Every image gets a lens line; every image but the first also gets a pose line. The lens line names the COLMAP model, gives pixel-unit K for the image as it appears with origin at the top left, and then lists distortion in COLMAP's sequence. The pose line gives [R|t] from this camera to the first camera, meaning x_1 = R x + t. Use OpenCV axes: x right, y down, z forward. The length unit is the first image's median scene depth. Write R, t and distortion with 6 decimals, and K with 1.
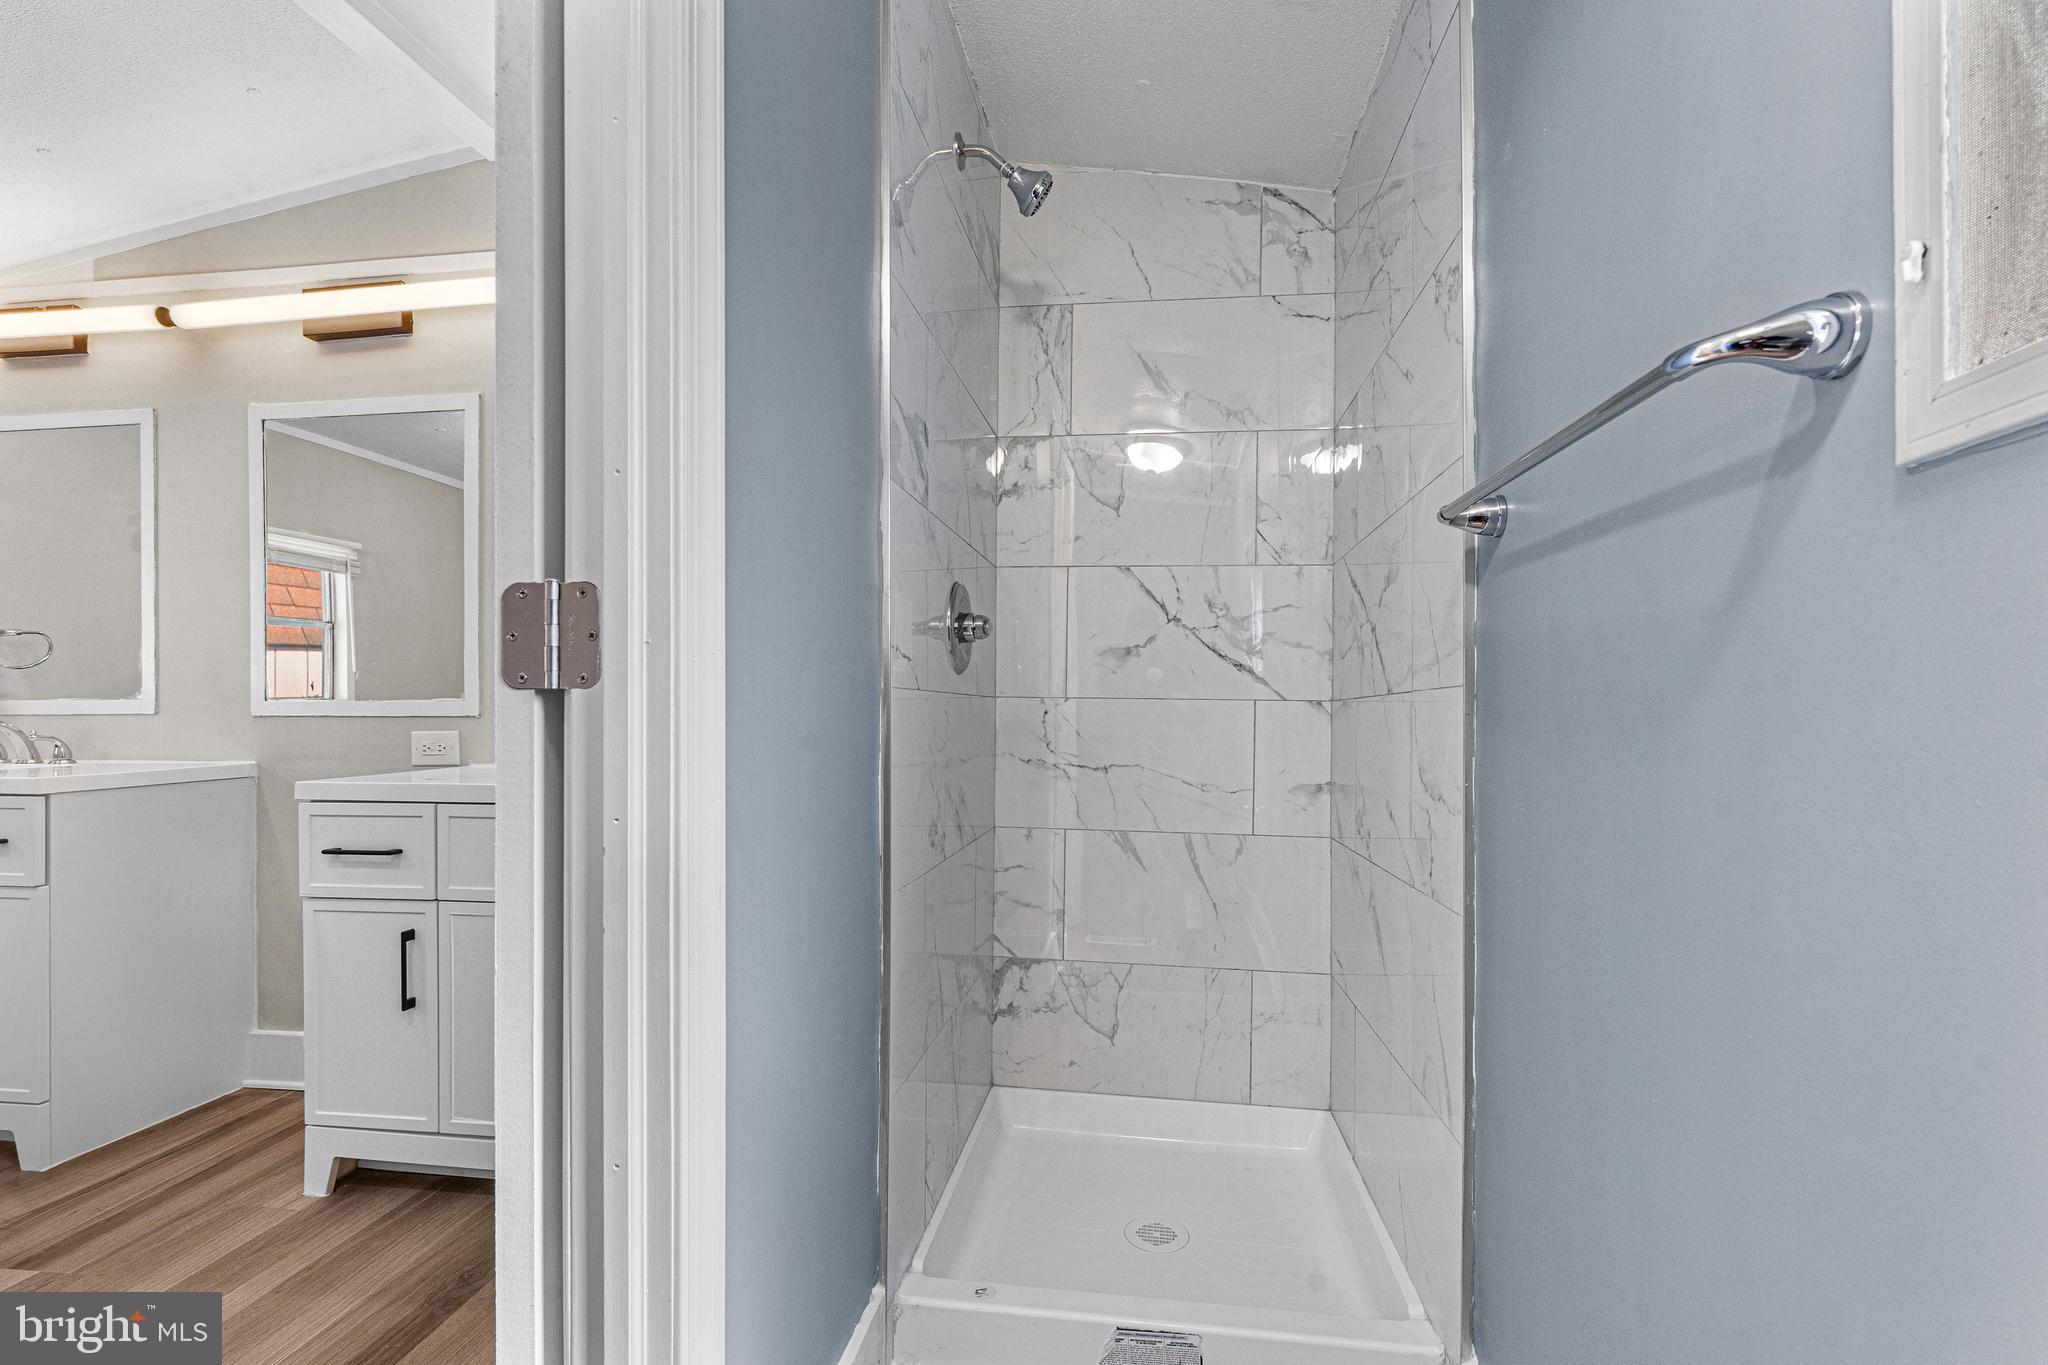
lens RADIAL K [[901.9, 0, 1020.5], [0, 901.9, 710.2], [0, 0, 1]] dist [-0.002665, -0.000476]
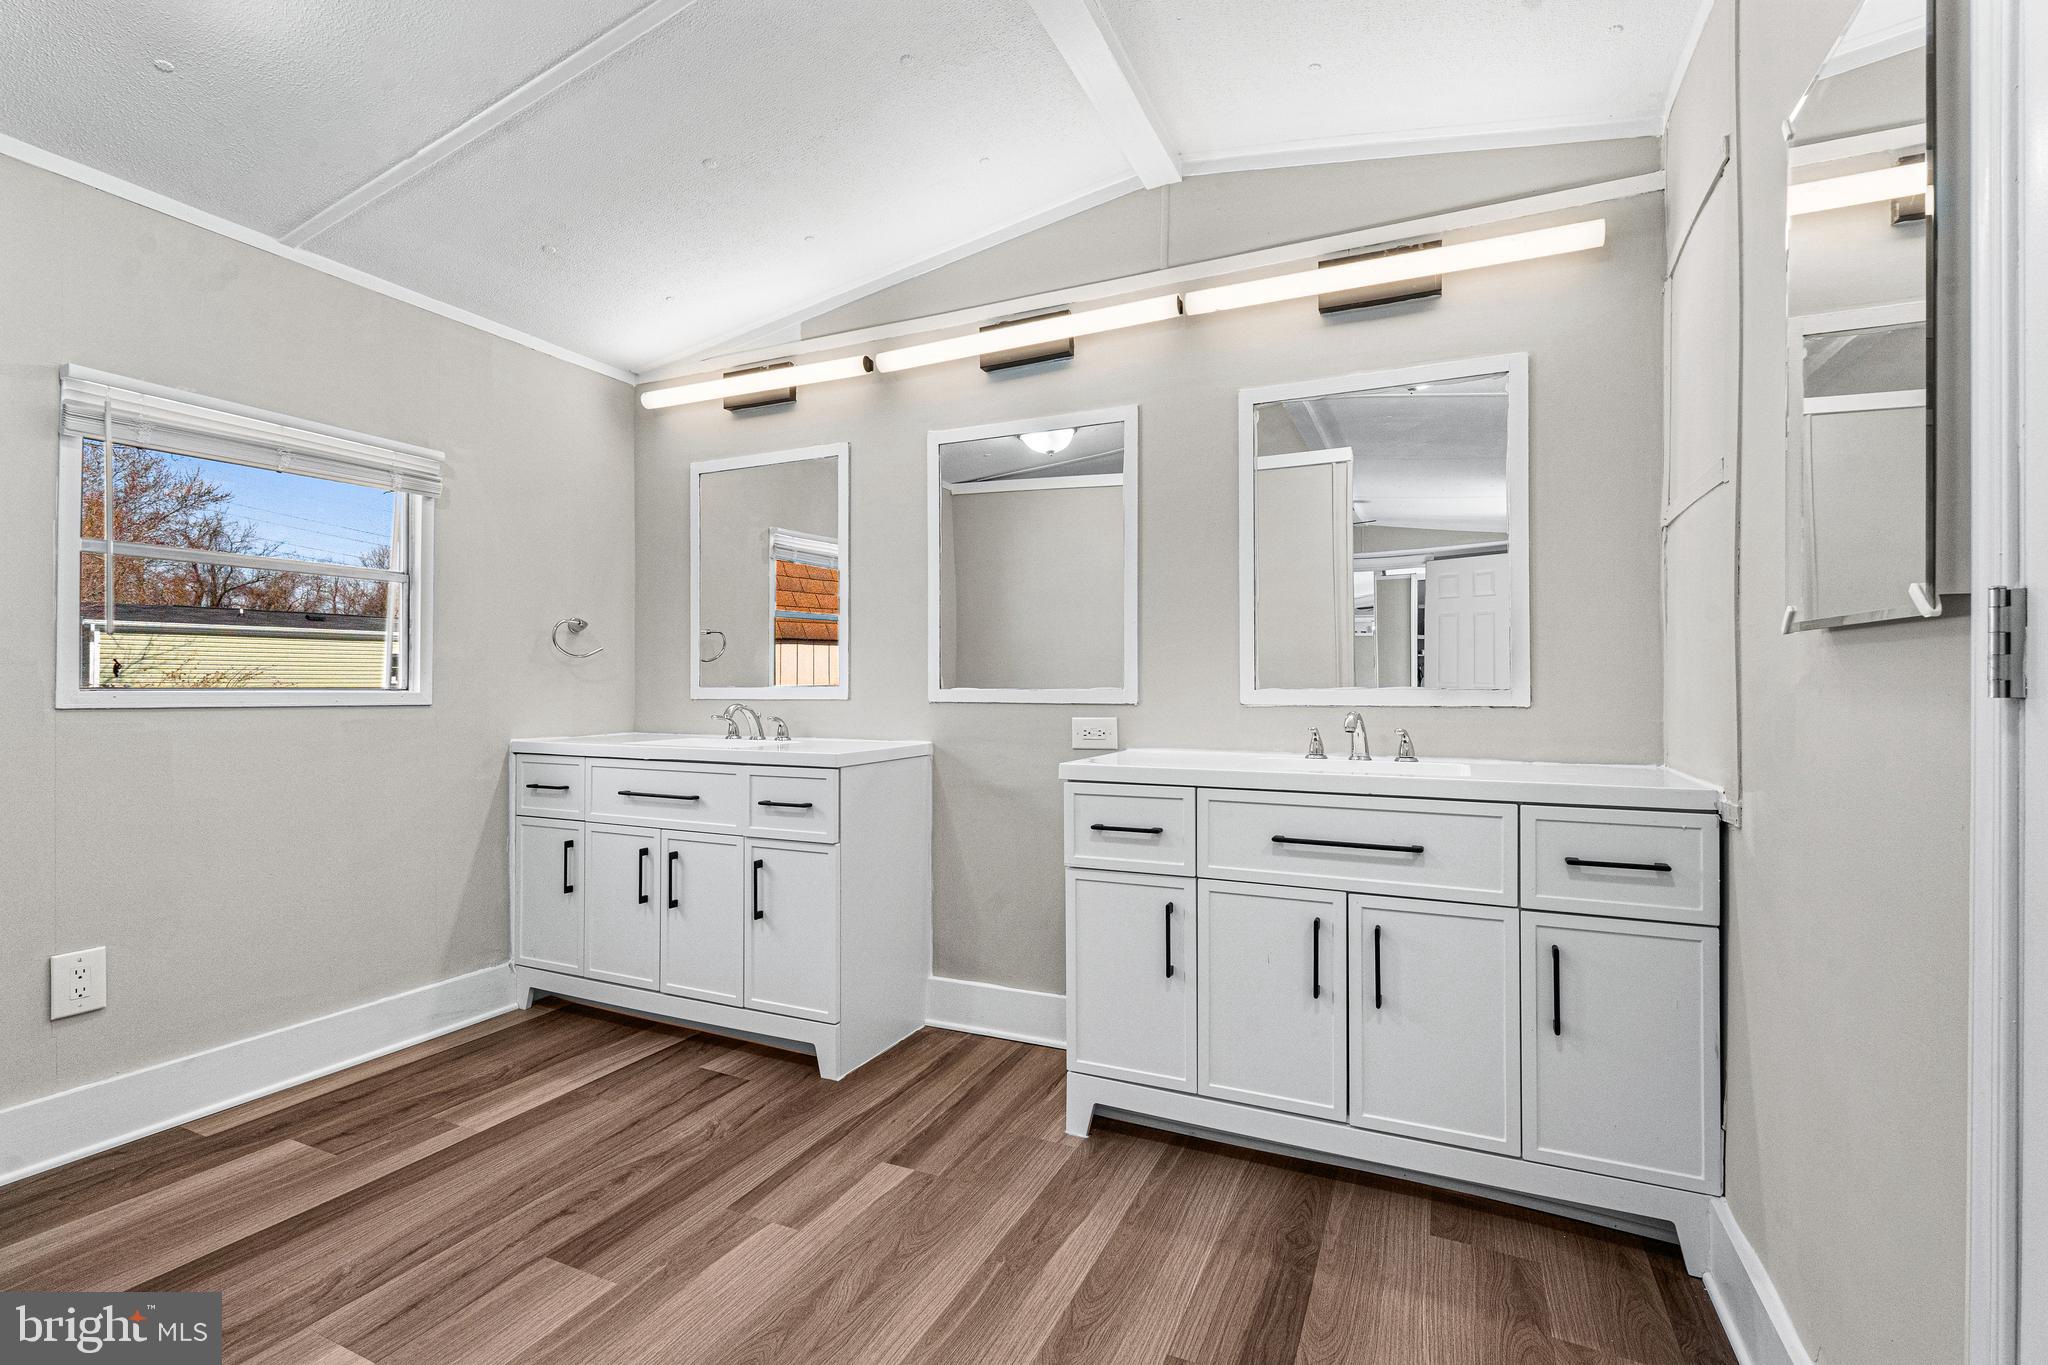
lens RADIAL K [[917.5, 0, 1024.0], [0, 917.5, 682.5], [0, 0, 1]] dist [-0.002513, -0.000008]
pose [[0.953173, -0.000107, -0.302425, -0.413449], [-0.002816, 0.999953, -0.009227, -0.009112], [0.302412, 0.009647, 0.953128, -0.088820]]
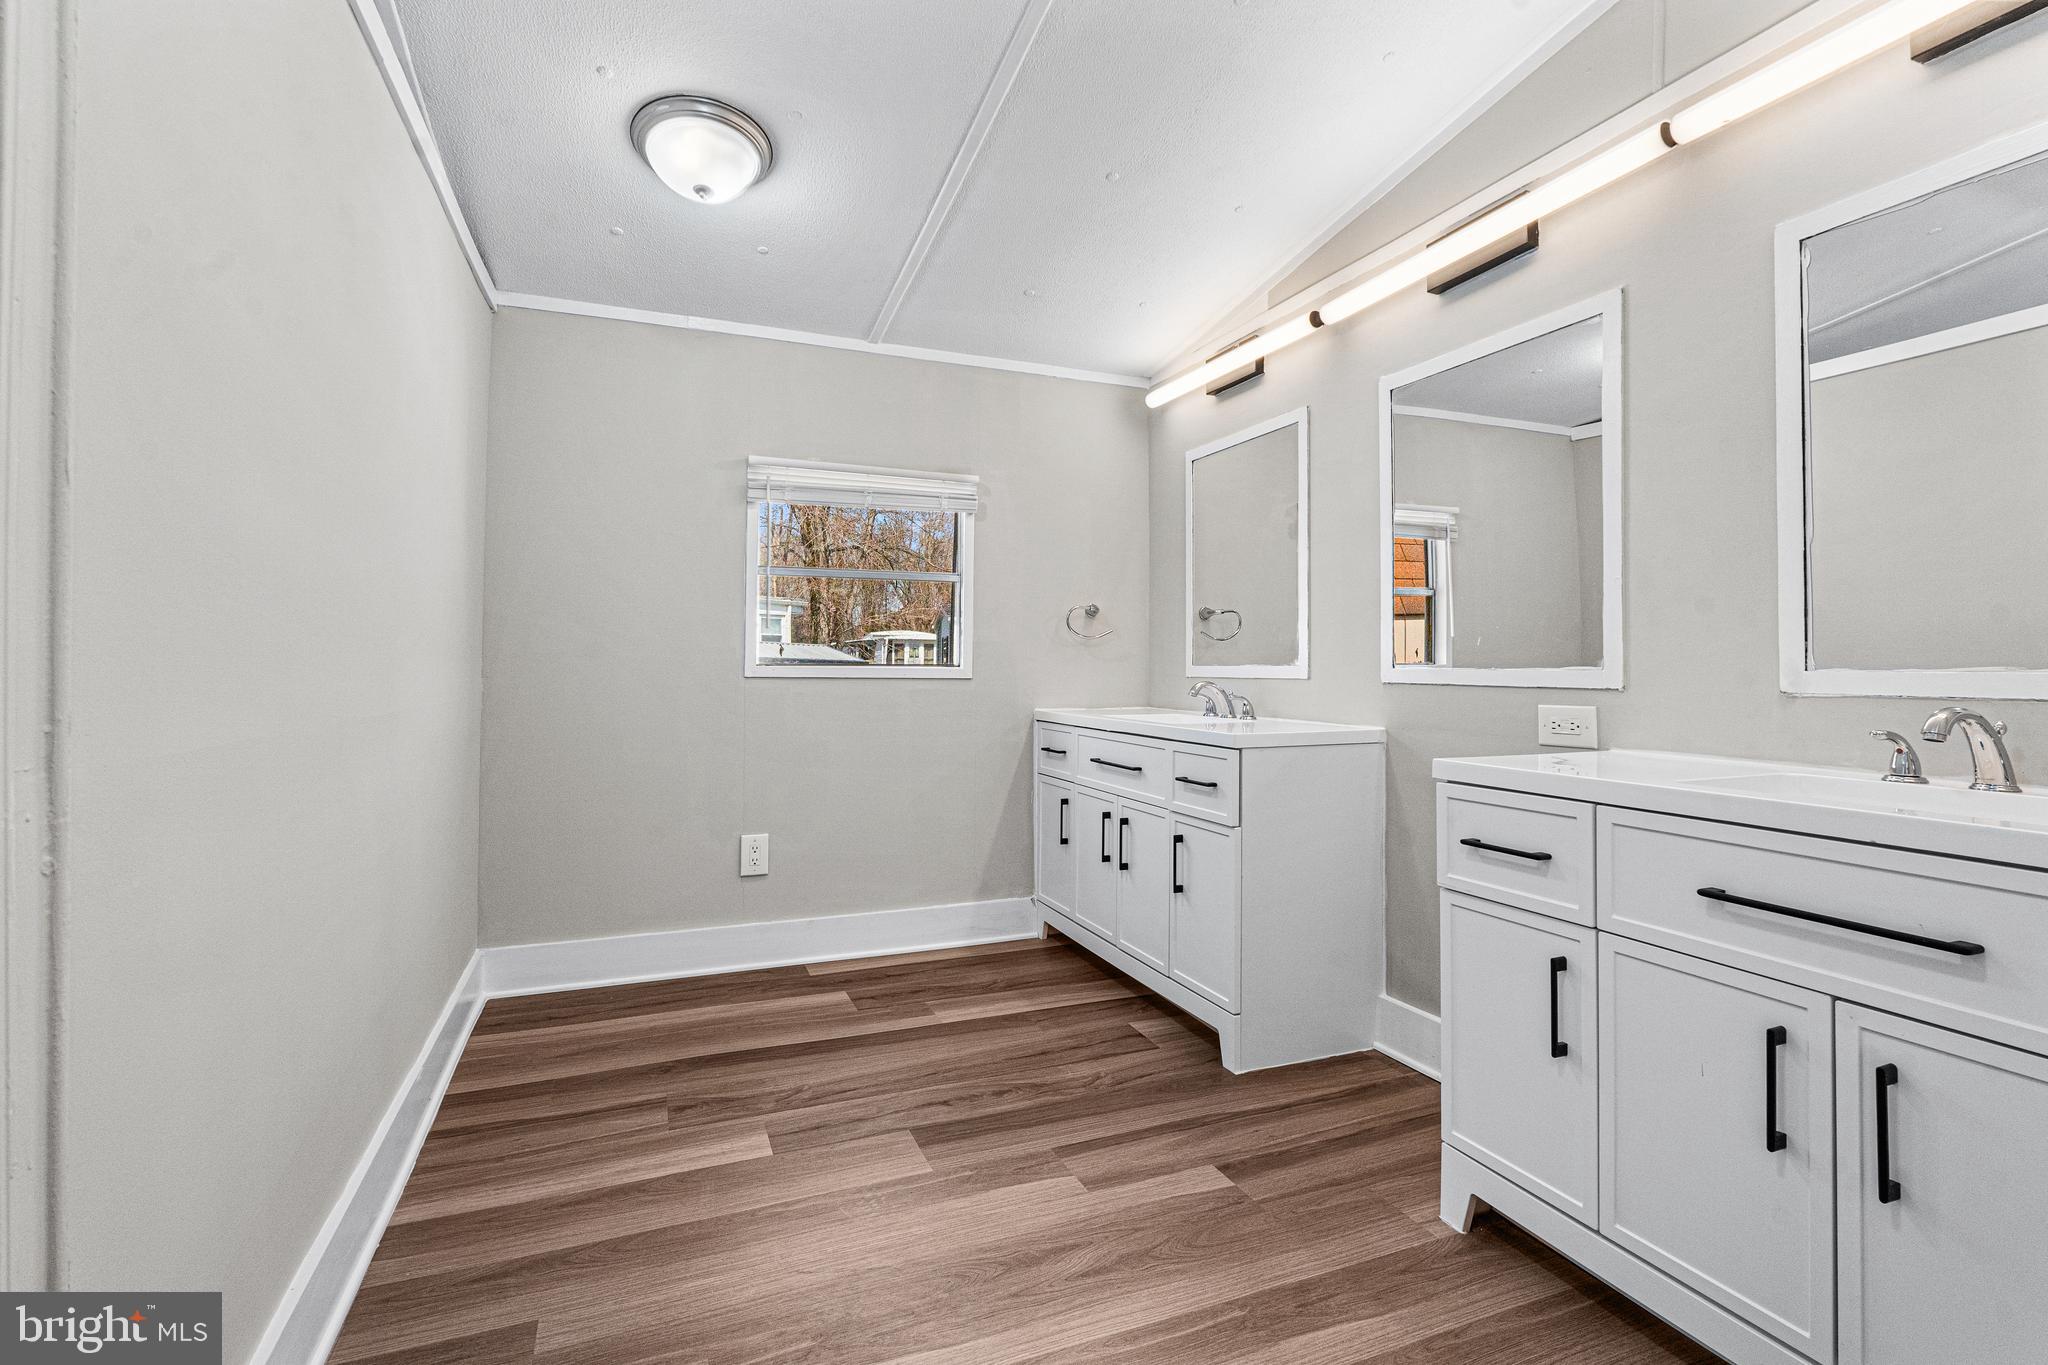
lens RADIAL K [[925.2, 0, 1014.7], [0, 925.2, 650.2], [0, 0, 1]] dist [-0.002485, -0.000207]
pose [[0.491735, -0.011106, -0.870674, -0.159383], [-0.009119, 0.999798, -0.017904, -0.008569], [0.870697, 0.016744, 0.491534, 0.134506]]
